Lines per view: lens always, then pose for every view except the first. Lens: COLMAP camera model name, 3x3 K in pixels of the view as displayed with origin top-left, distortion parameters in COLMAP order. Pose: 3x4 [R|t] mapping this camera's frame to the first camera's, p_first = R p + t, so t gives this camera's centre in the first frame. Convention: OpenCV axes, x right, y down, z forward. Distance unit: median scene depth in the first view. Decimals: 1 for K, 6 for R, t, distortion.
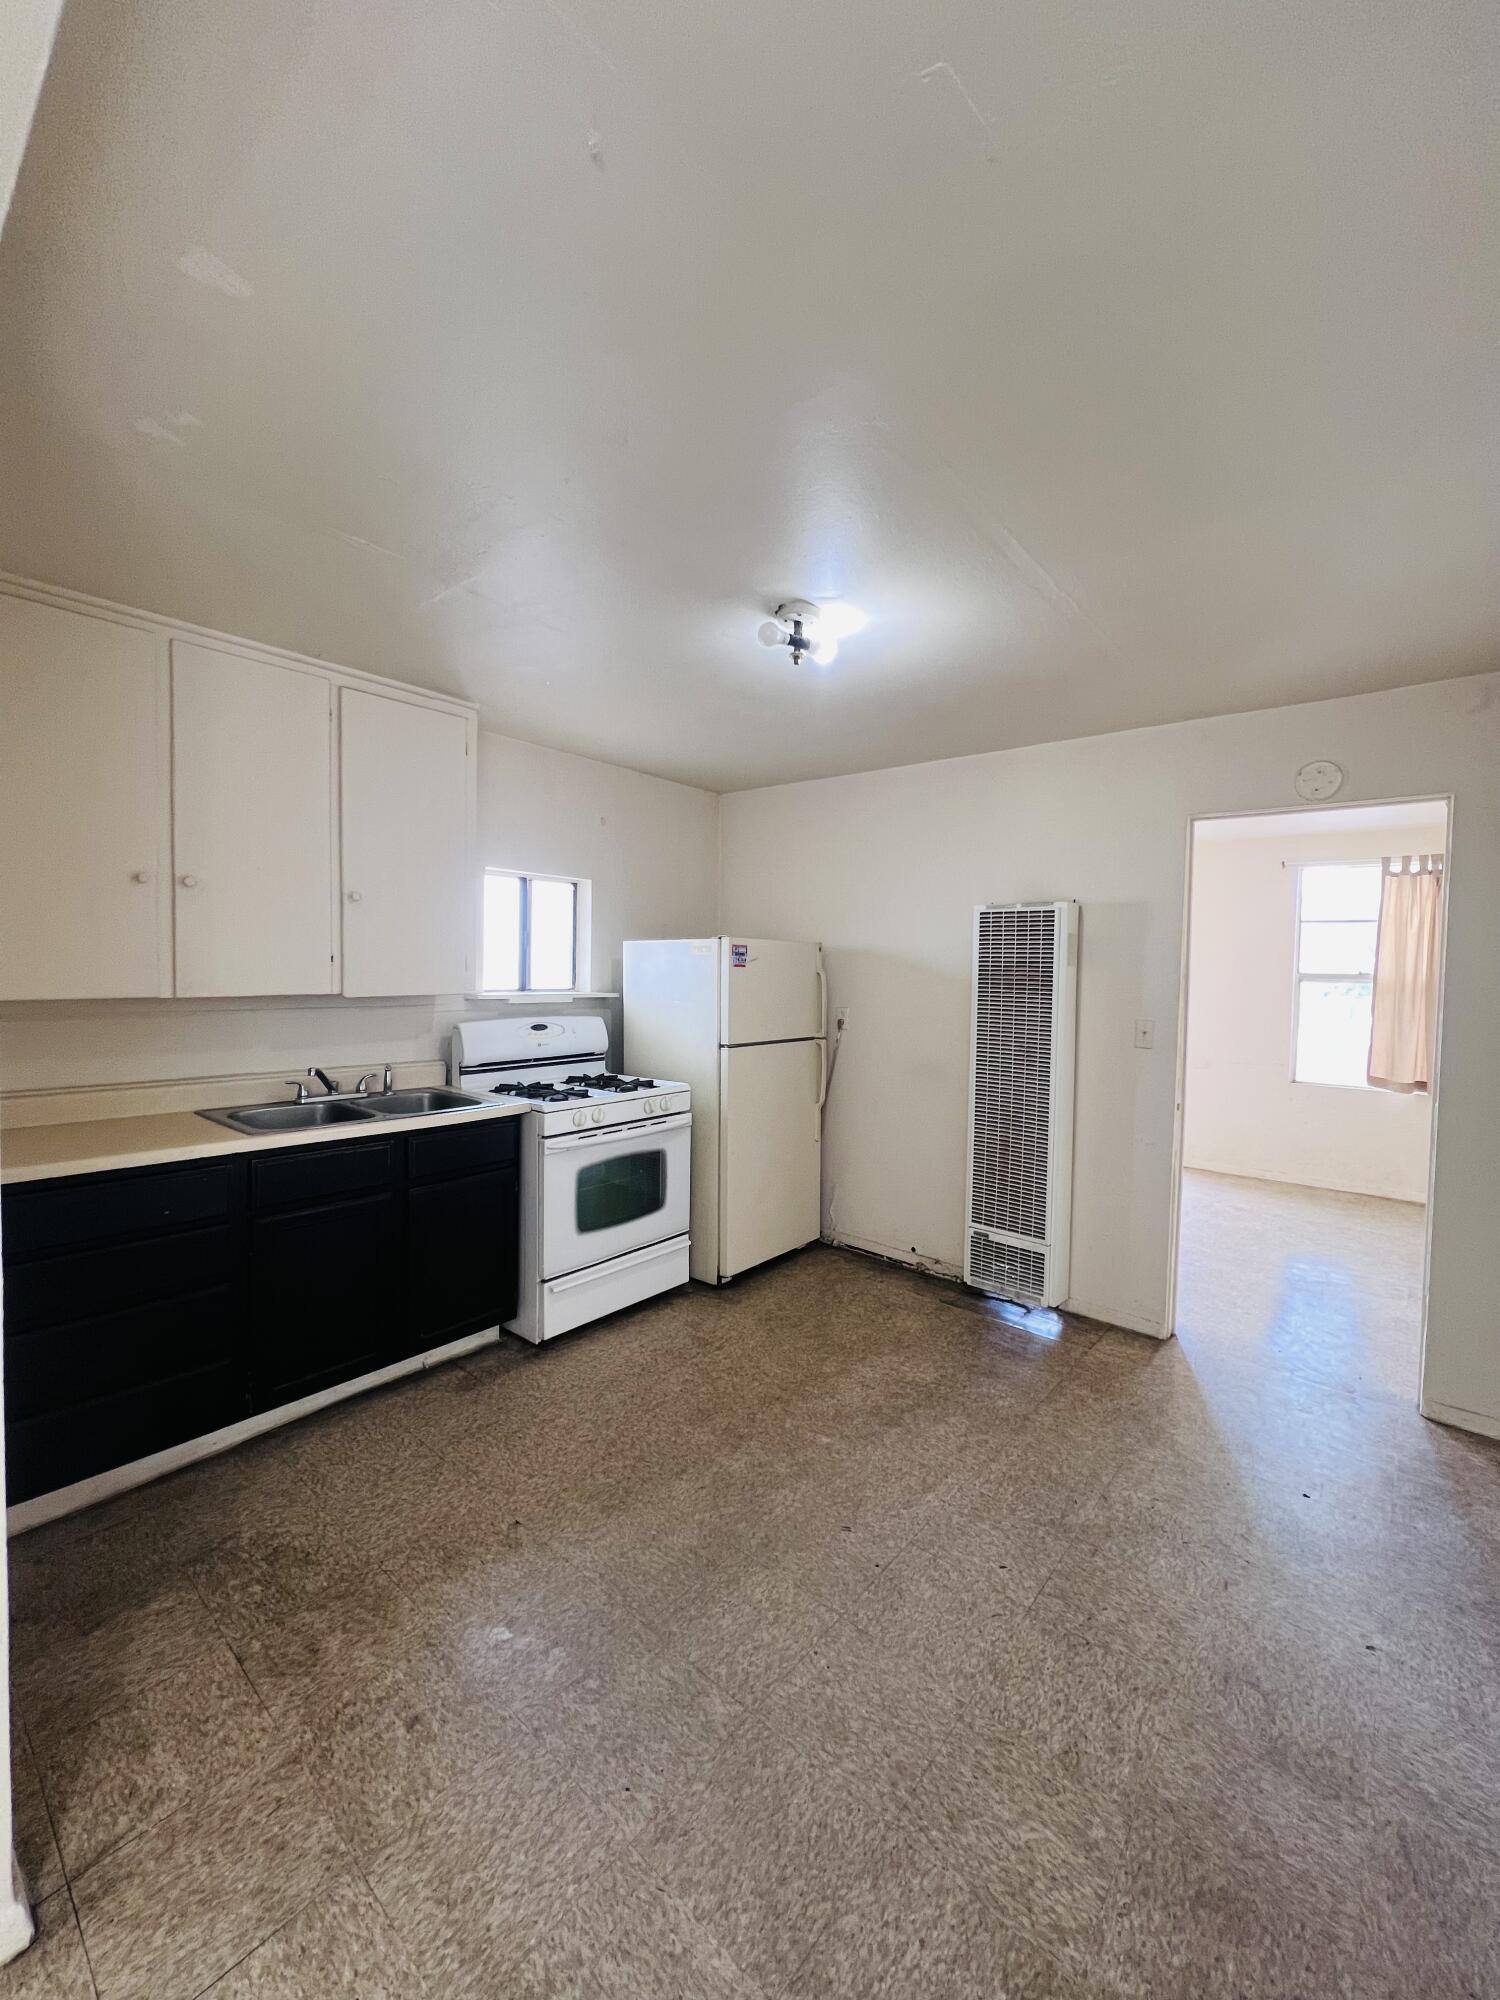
lens RADIAL K [[802.5, 0, 753.7], [0, 802.5, 991.8], [0, 0, 1]] dist [-0.004345, 0.000696]
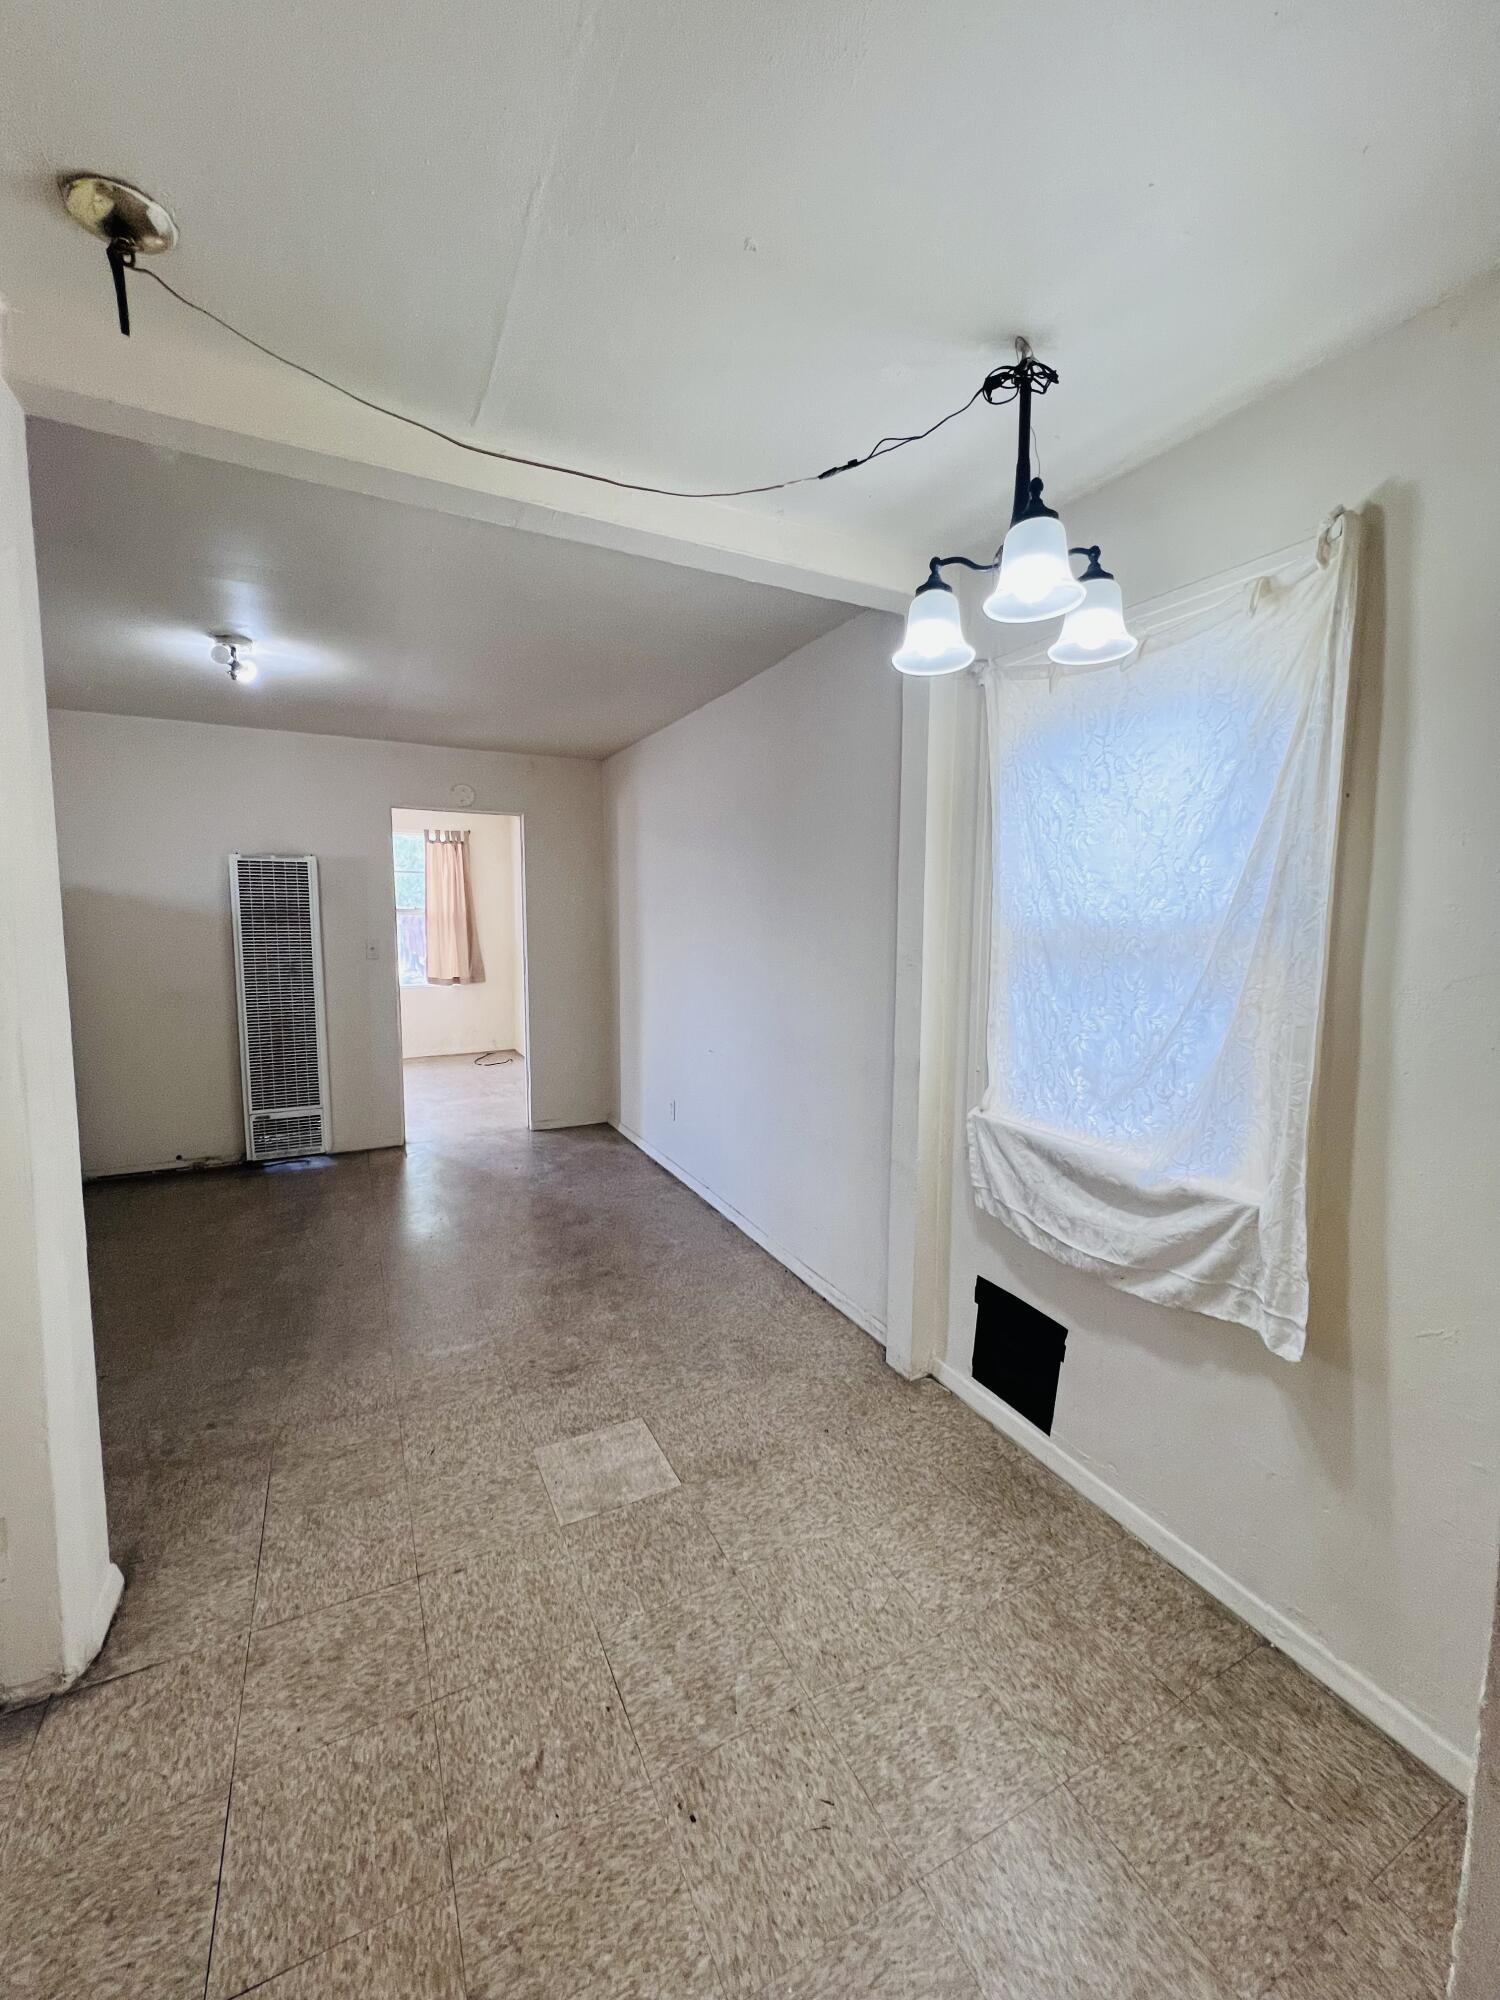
lens RADIAL K [[802.5, 0, 753.7], [0, 802.5, 991.8], [0, 0, 1]] dist [-0.004345, 0.000696]
pose [[0.384178, -0.105976, 0.917157, -0.683486], [0.036191, 0.994356, 0.099736, 0.008701], [-0.922549, -0.005123, 0.385845, -0.248280]]
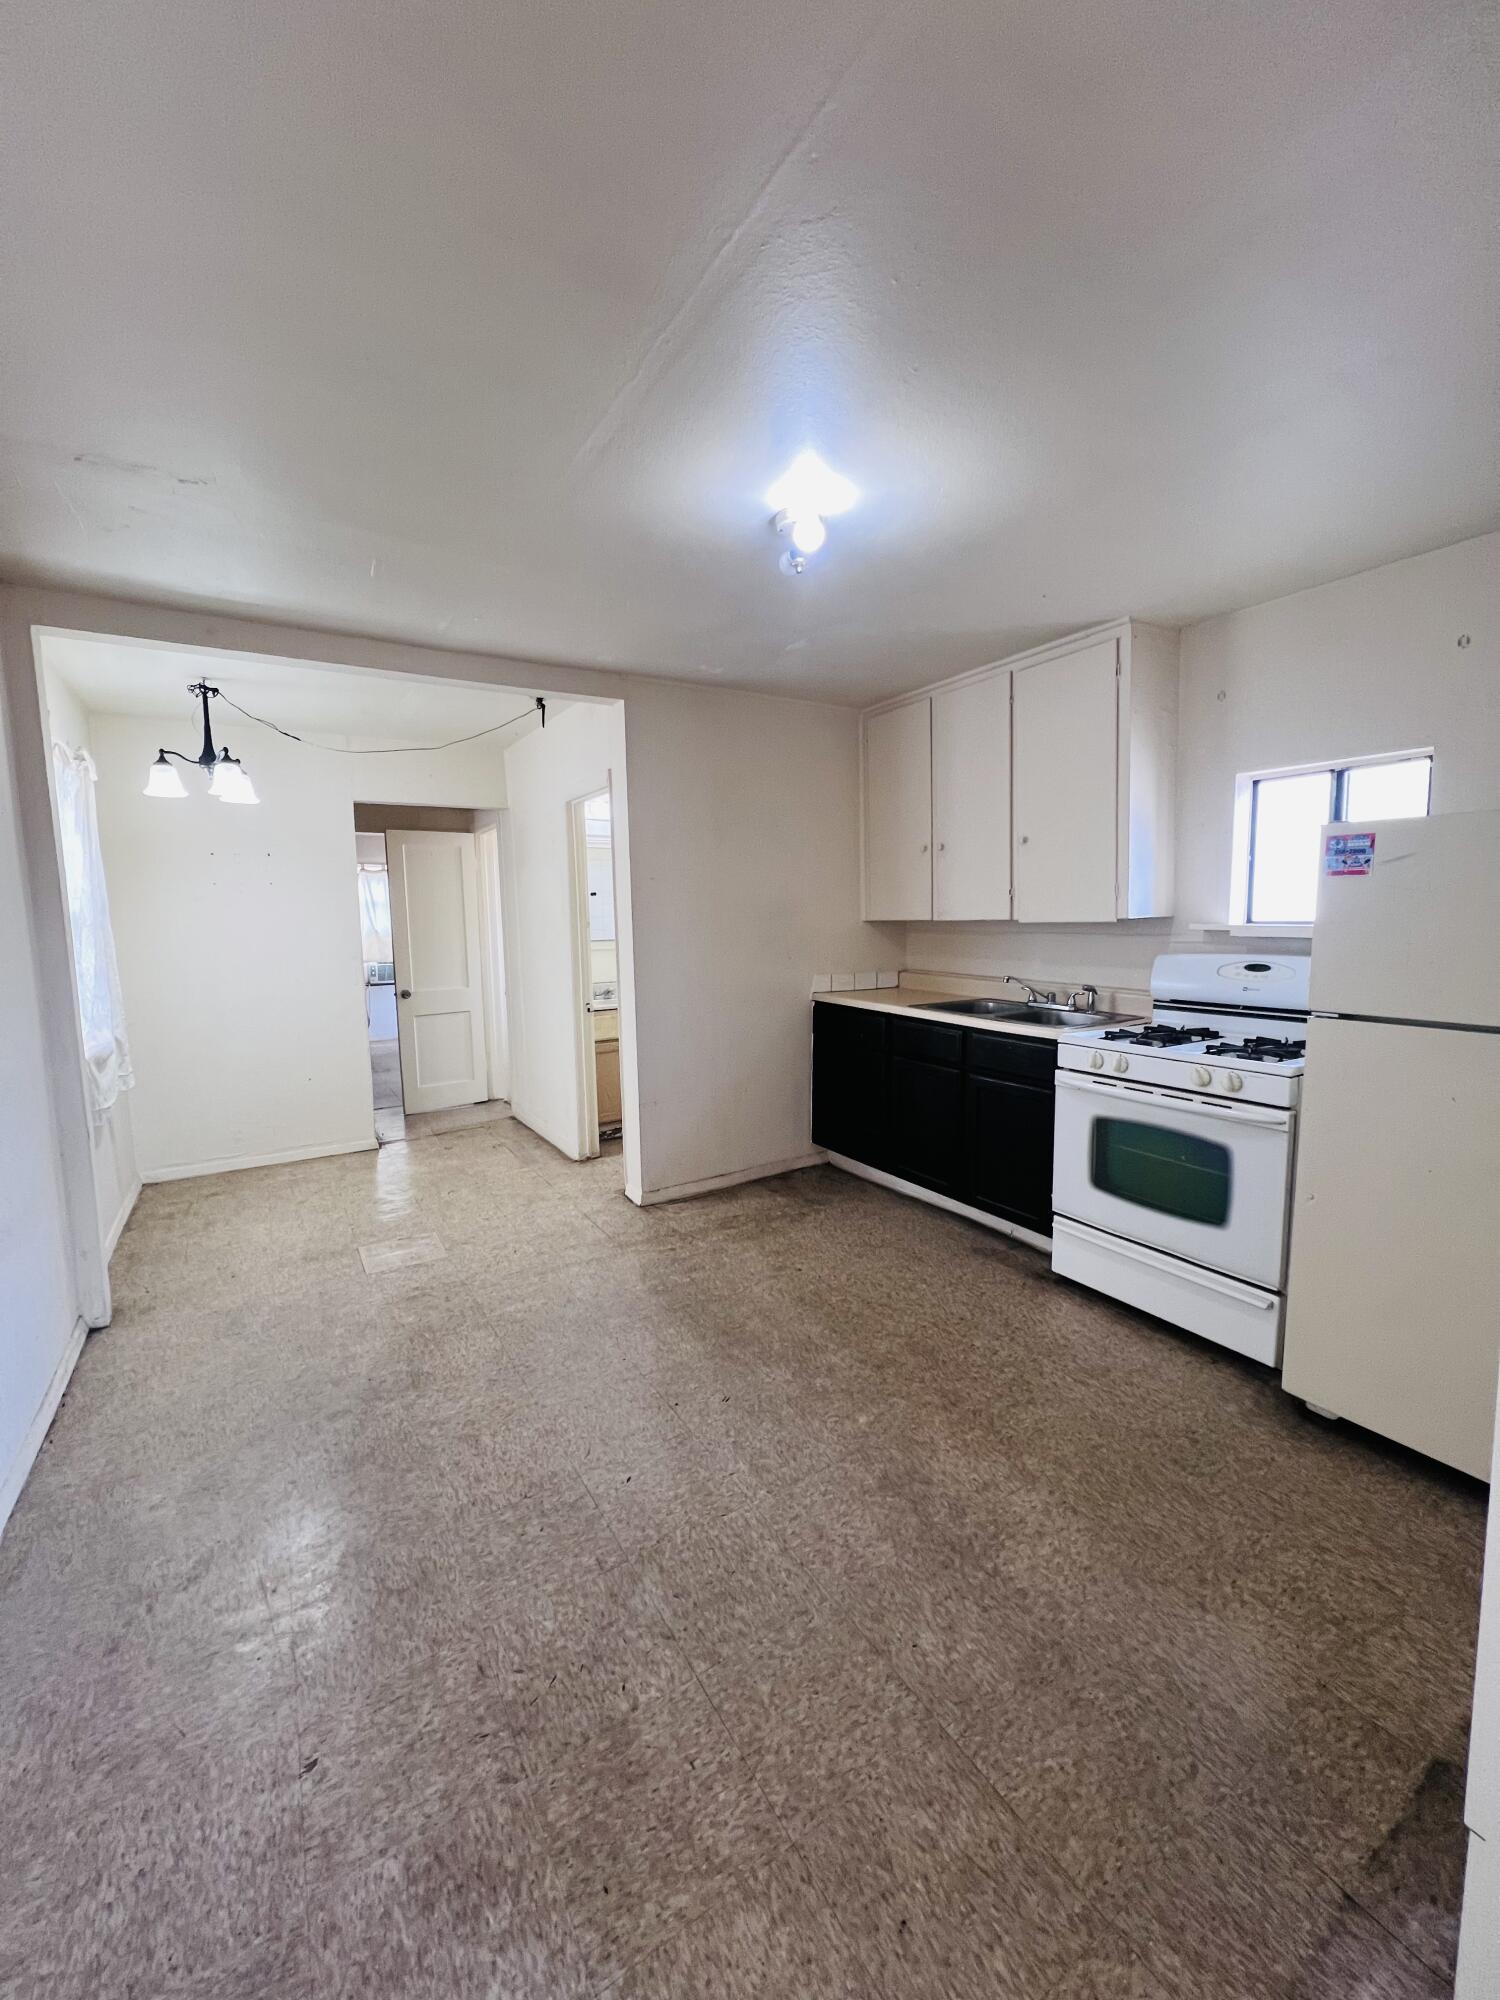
lens RADIAL K [[802.5, 0, 753.7], [0, 802.5, 991.8], [0, 0, 1]] dist [-0.004345, 0.000696]
pose [[-0.307788, 0.078218, -0.948234, 0.788036], [-0.025655, 0.995570, 0.090450, 0.011843], [0.951109, 0.052166, -0.304418, 0.961384]]
